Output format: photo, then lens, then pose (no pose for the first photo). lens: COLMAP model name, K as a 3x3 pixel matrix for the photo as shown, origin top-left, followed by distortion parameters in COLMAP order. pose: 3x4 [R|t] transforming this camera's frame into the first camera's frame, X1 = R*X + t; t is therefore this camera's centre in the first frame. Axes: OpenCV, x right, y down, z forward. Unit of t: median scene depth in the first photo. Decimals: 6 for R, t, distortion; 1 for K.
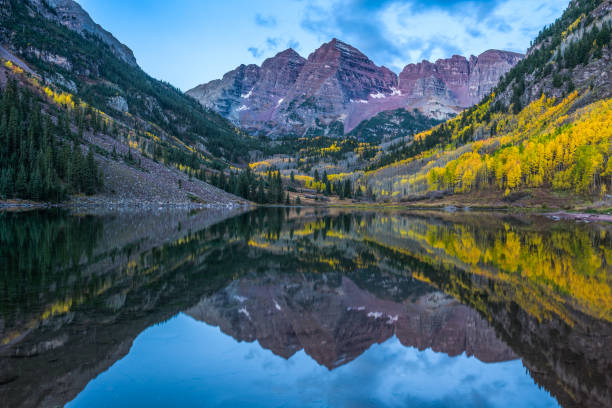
lens RADIAL K [[552.9, 0, 328.5], [0, 552.9, 203.3], [0, 0, 1]] dist [0.017716, -0.056913]
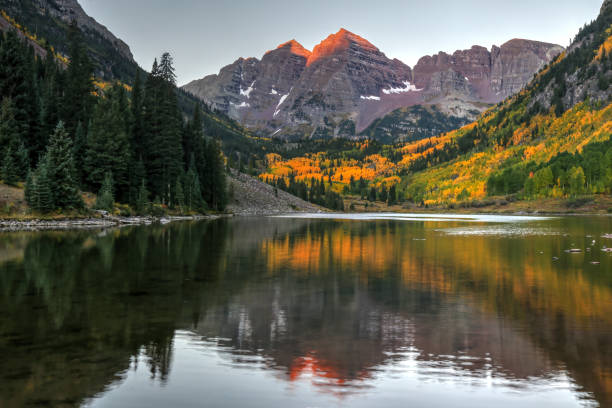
lens RADIAL K [[647.8, 0, 305.5], [0, 647.8, 210.1], [0, 0, 1]] dist [0.037838, 0.000000]
pose [[0.999965, -0.008343, 0.000160, -0.077867], [0.008342, 0.999963, 0.001897, -0.001375], [-0.000176, -0.001895, 0.999998, -0.108009]]
